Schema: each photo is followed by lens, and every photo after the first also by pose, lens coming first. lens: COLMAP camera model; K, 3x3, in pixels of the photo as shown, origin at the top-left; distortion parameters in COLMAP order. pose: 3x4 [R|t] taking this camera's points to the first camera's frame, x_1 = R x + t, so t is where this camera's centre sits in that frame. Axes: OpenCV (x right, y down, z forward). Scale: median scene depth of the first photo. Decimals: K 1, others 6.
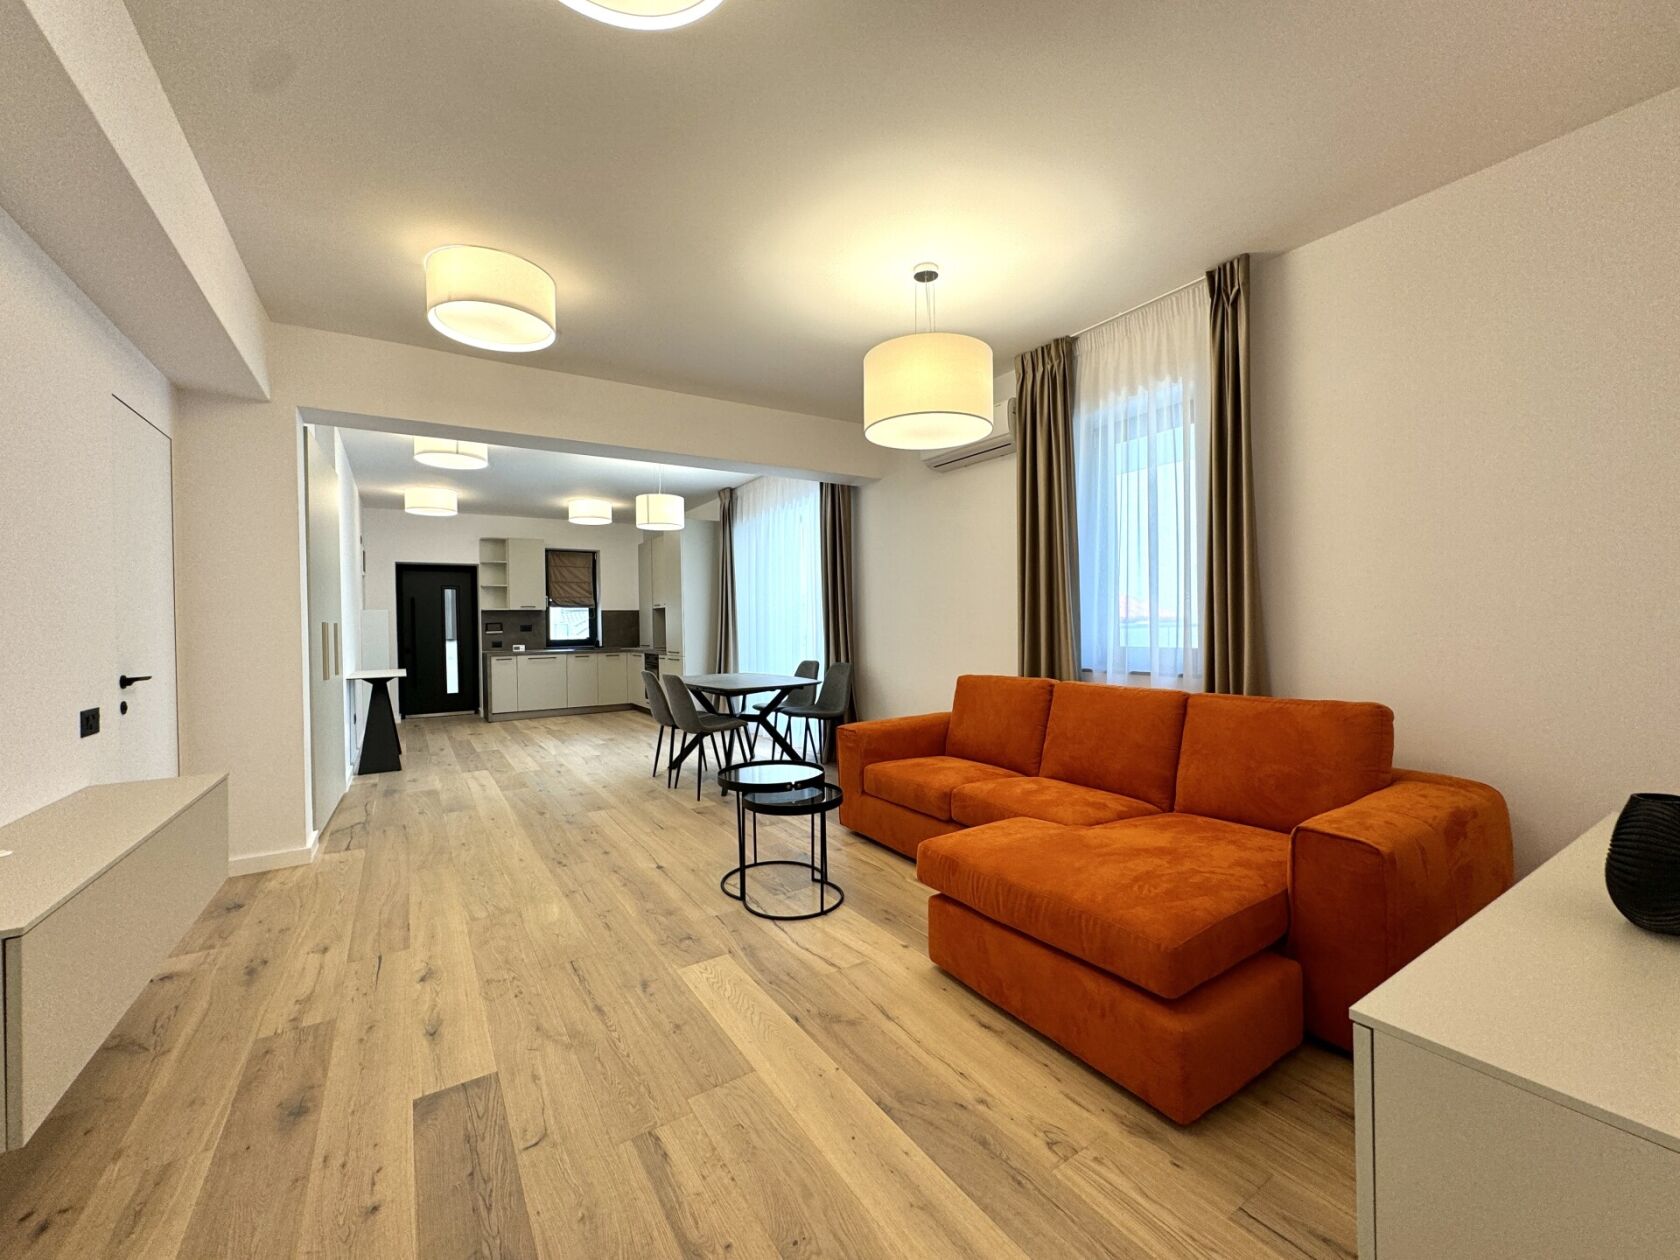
lens RADIAL K [[669.4, 0, 840.0], [0, 669.4, 630.0], [0, 0, 1]] dist [-0.002081, -0.000278]
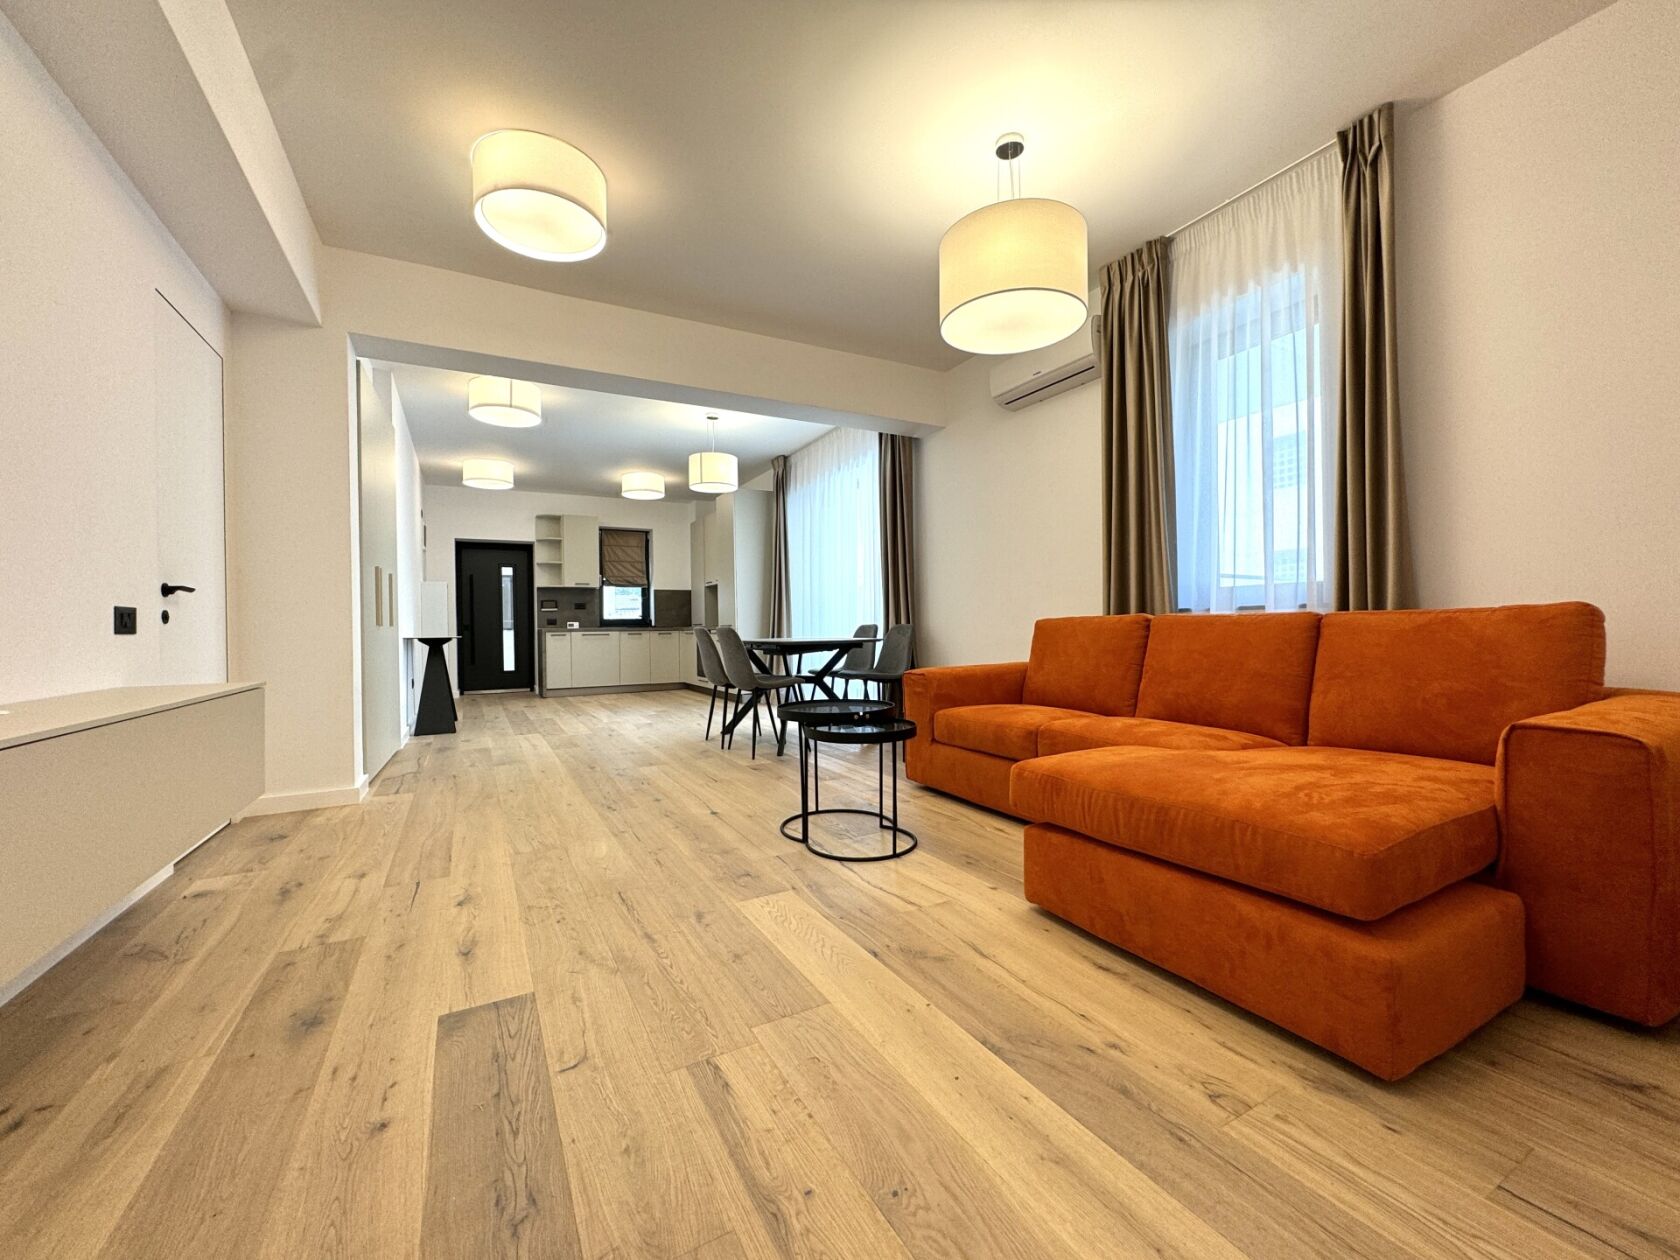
lens RADIAL K [[669.4, 0, 840.0], [0, 669.4, 630.0], [0, 0, 1]] dist [-0.002081, -0.000278]
pose [[0.997444, 0.001690, -0.071432, -0.041528], [-0.002074, 0.999984, -0.005309, 0.147546], [0.071422, 0.005444, 0.997431, 0.121048]]
